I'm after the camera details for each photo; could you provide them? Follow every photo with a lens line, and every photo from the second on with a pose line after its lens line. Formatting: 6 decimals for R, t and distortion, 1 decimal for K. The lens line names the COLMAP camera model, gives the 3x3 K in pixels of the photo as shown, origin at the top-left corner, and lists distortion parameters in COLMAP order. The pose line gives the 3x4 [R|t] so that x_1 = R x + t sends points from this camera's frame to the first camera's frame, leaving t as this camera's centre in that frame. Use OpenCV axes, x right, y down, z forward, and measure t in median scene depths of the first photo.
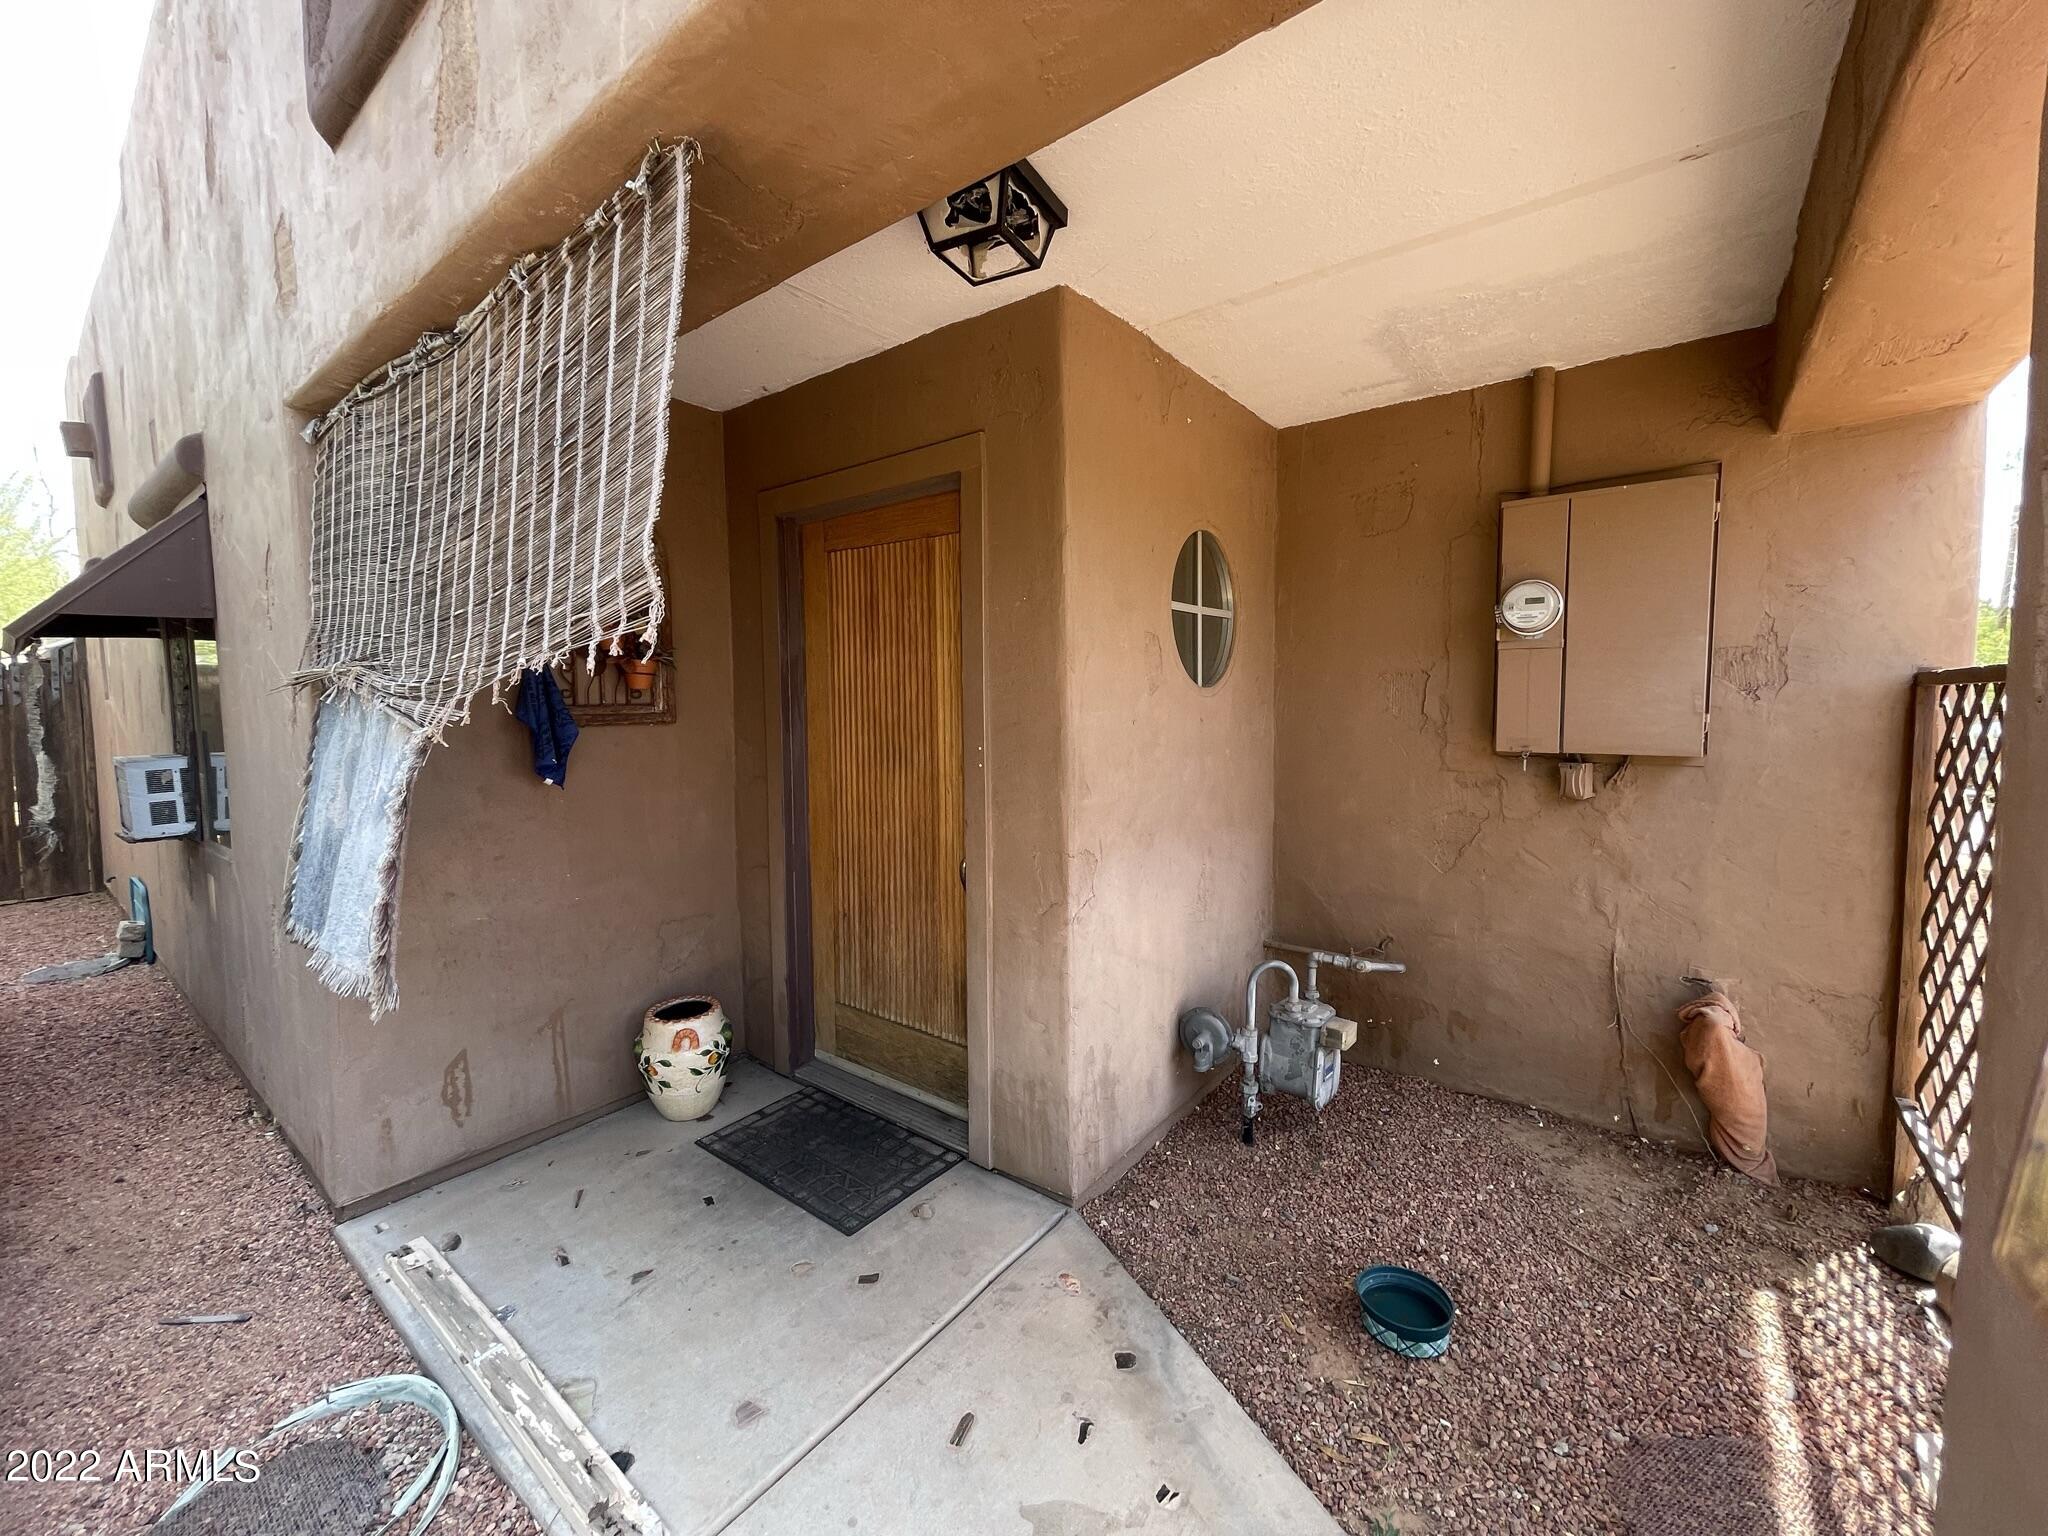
lens RADIAL K [[818.8, 0, 1027.8], [0, 818.8, 752.0], [0, 0, 1]] dist [-0.000622, -0.000134]
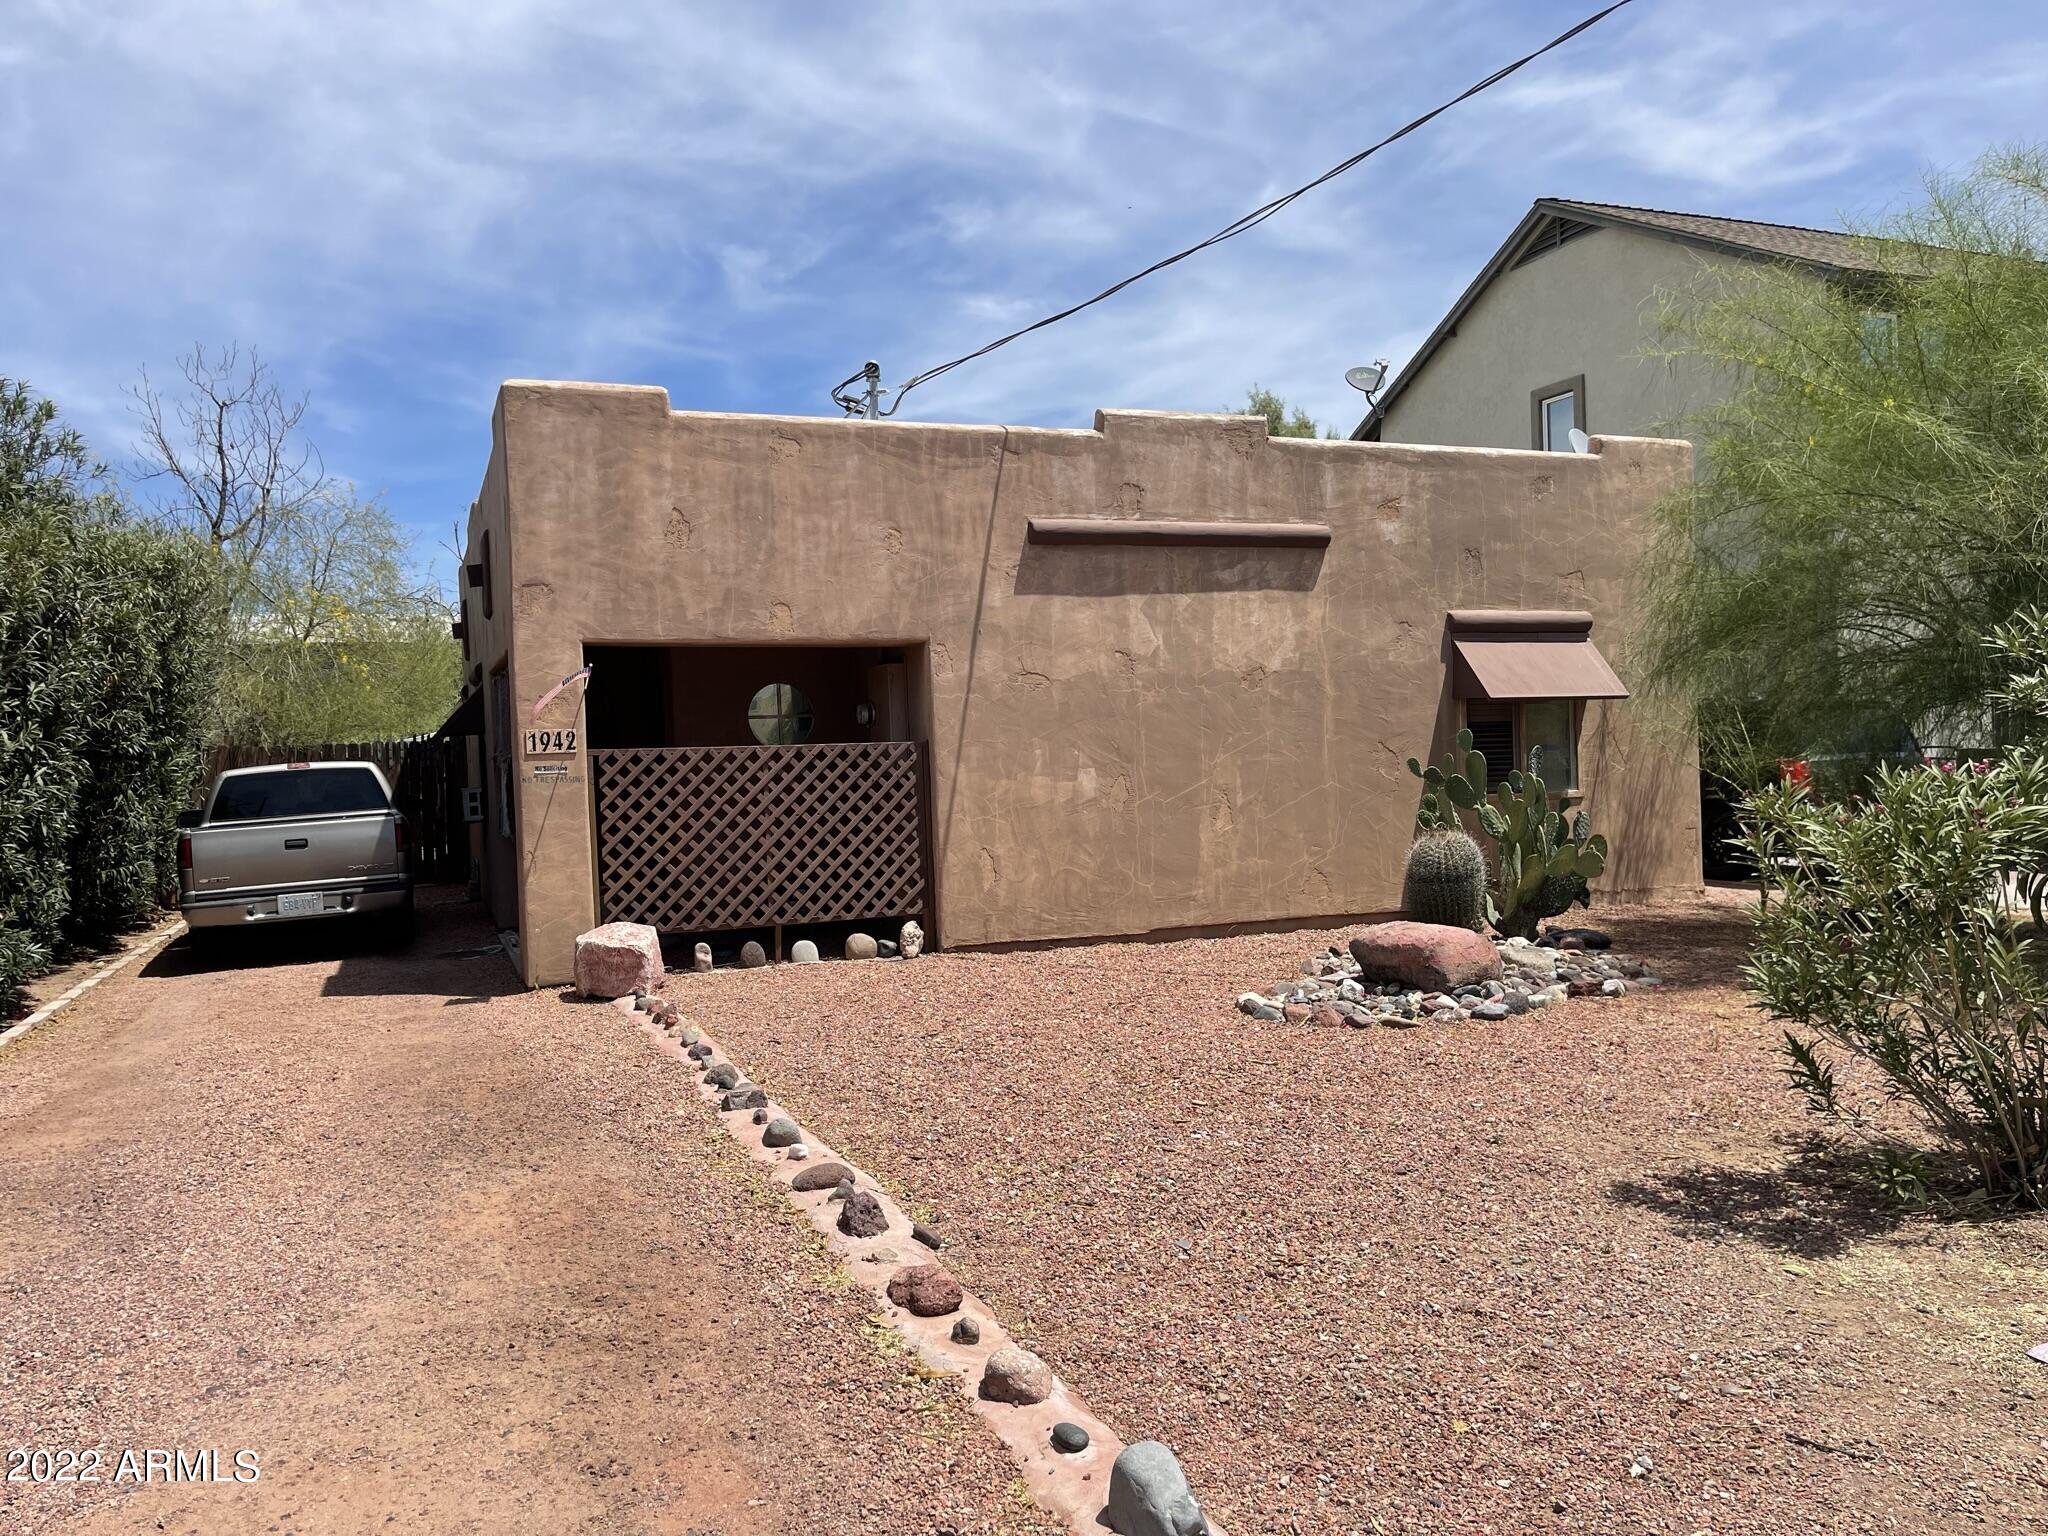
lens RADIAL K [[1570.0, 0, 1024.0], [0, 1570.0, 768.0], [0, 0, 1]] dist [0.089547, -0.129427]
pose [[0.857636, -0.017192, -0.513969, 2.709409], [-0.004002, 0.999188, -0.040101, 0.129337], [0.514241, 0.036449, 0.856871, -2.149294]]
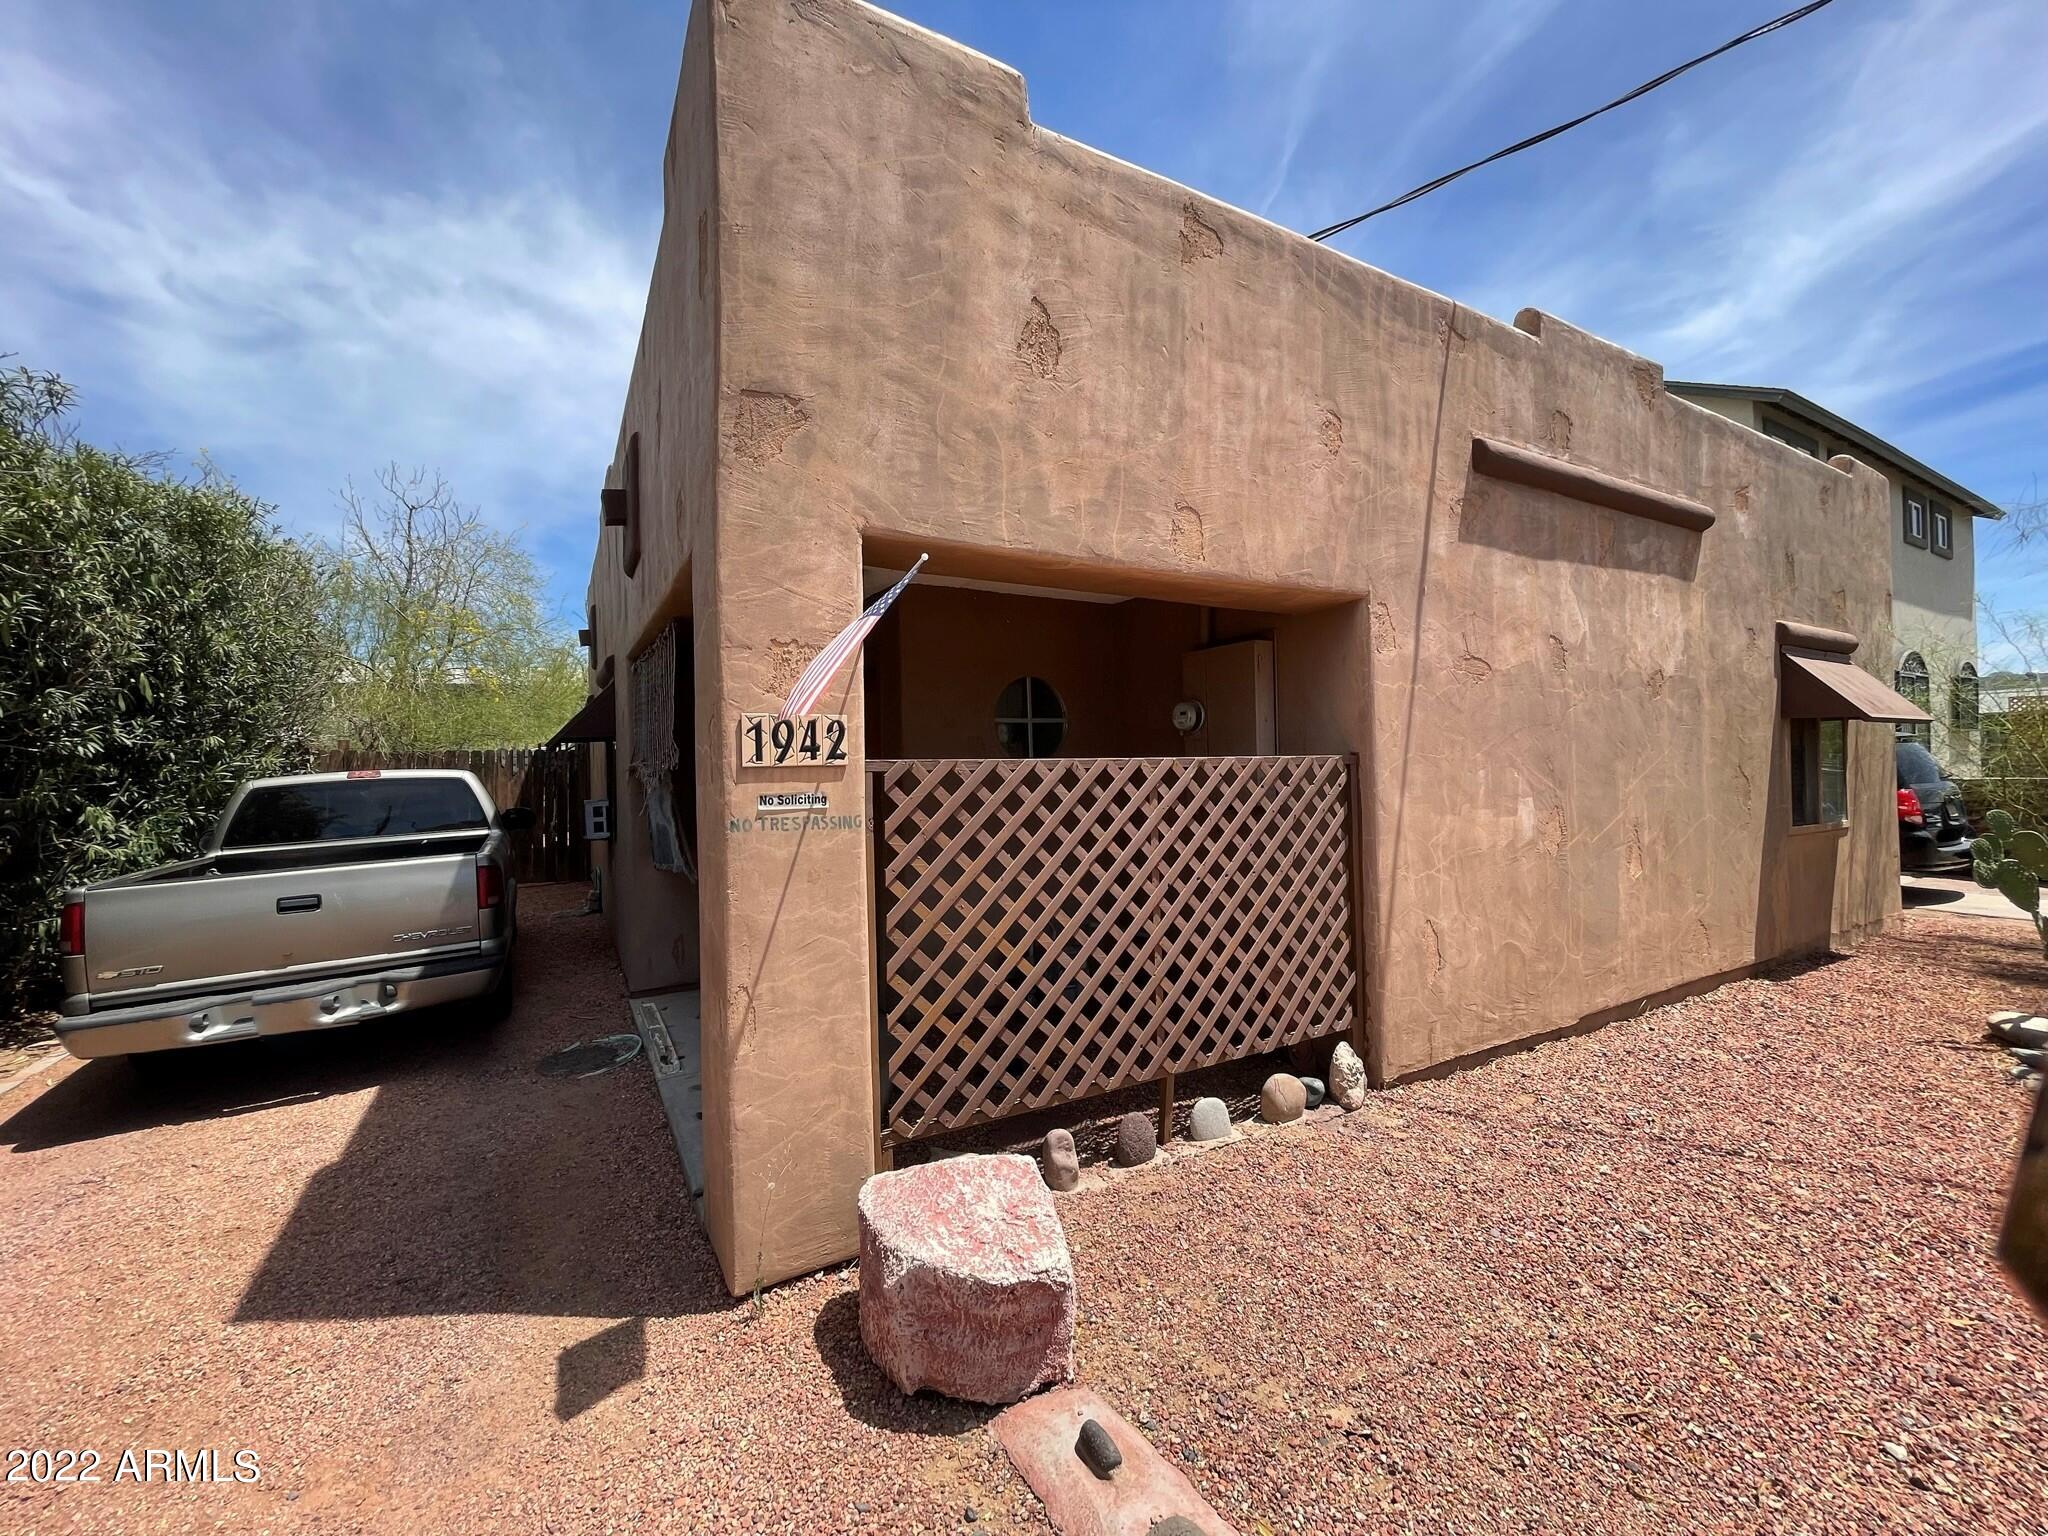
lens RADIAL K [[818.8, 0, 1027.8], [0, 818.8, 752.0], [0, 0, 1]] dist [-0.000622, -0.000134]
pose [[0.926935, -0.014348, -0.374947, 0.740743], [-0.012257, 0.997577, -0.068476, 0.011998], [0.375021, 0.068068, 0.924514, -0.530531]]
